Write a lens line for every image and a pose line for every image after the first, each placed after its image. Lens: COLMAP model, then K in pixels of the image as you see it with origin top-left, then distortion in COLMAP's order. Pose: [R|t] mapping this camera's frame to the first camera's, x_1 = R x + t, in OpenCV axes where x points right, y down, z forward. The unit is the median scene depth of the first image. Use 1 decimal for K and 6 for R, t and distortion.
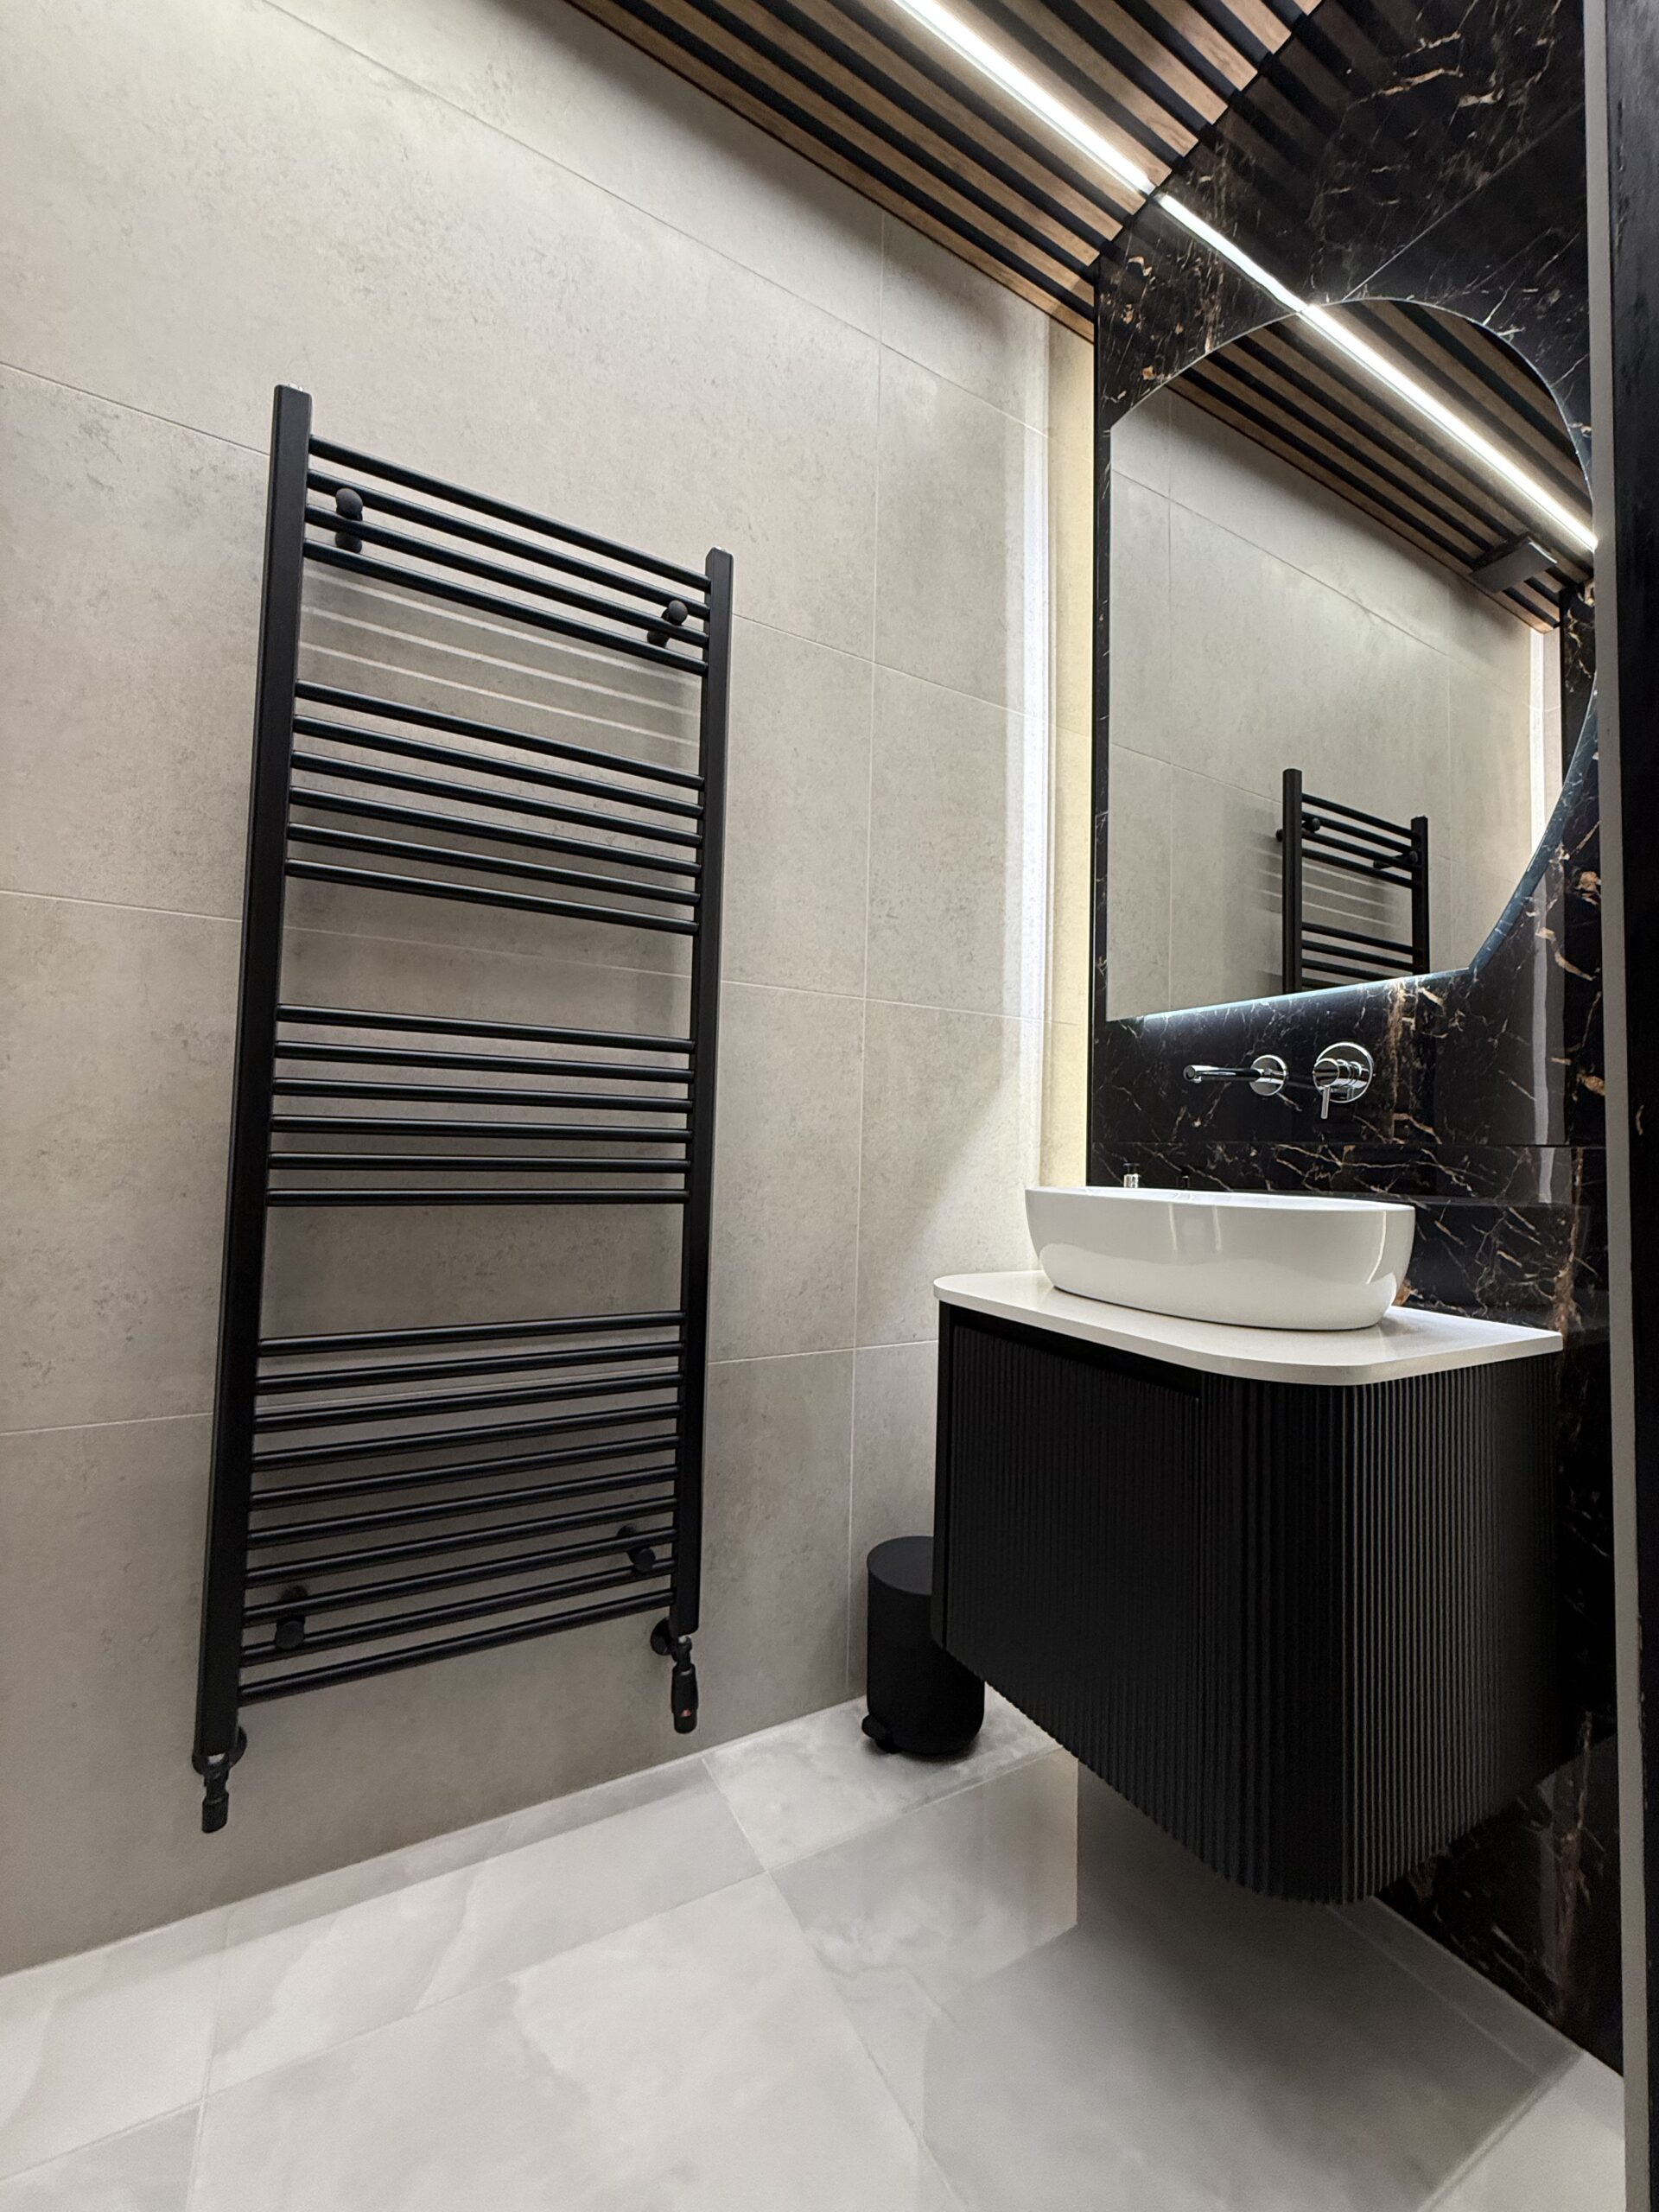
lens RADIAL K [[890.3, 0, 829.5], [0, 890.3, 1106.0], [0, 0, 1]] dist [-0.001877, 0.000800]
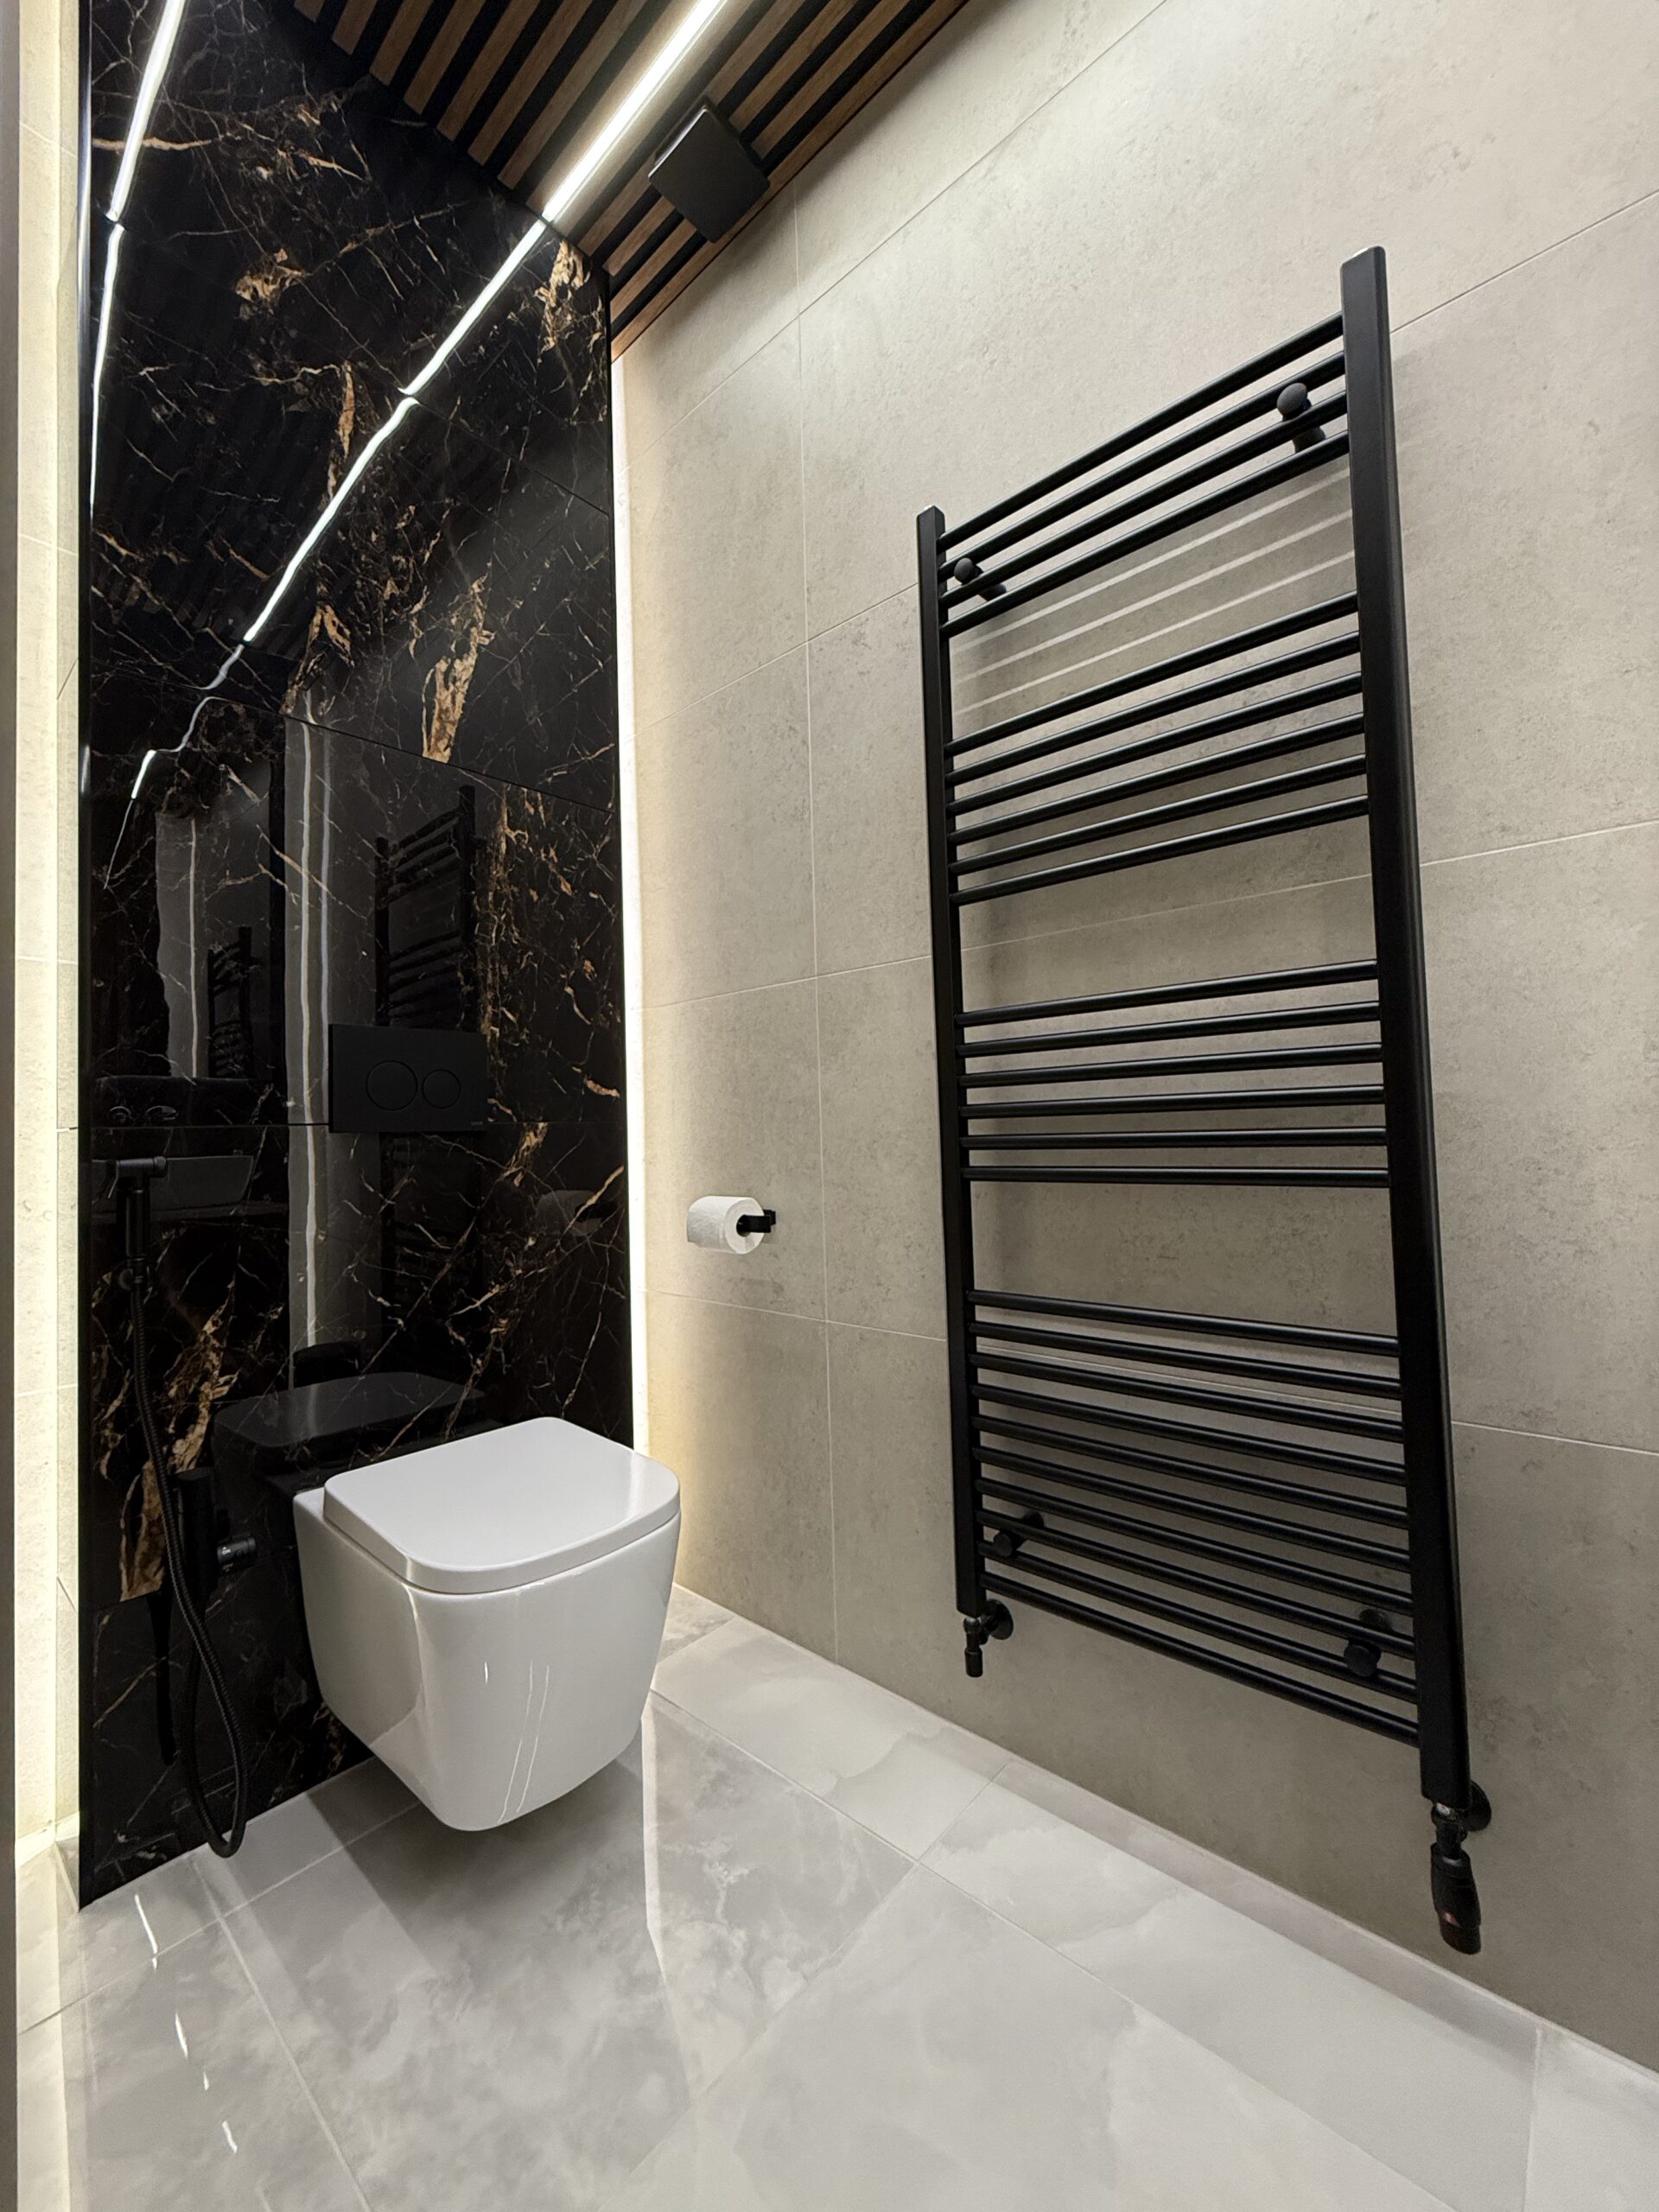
lens RADIAL K [[890.3, 0, 829.5], [0, 890.3, 1106.0], [0, 0, 1]] dist [-0.001877, 0.000800]
pose [[0.326229, -0.064435, -0.943092, 0.399423], [0.082082, 0.995837, -0.039645, 0.038372], [0.941720, -0.064477, 0.330160, 0.373026]]
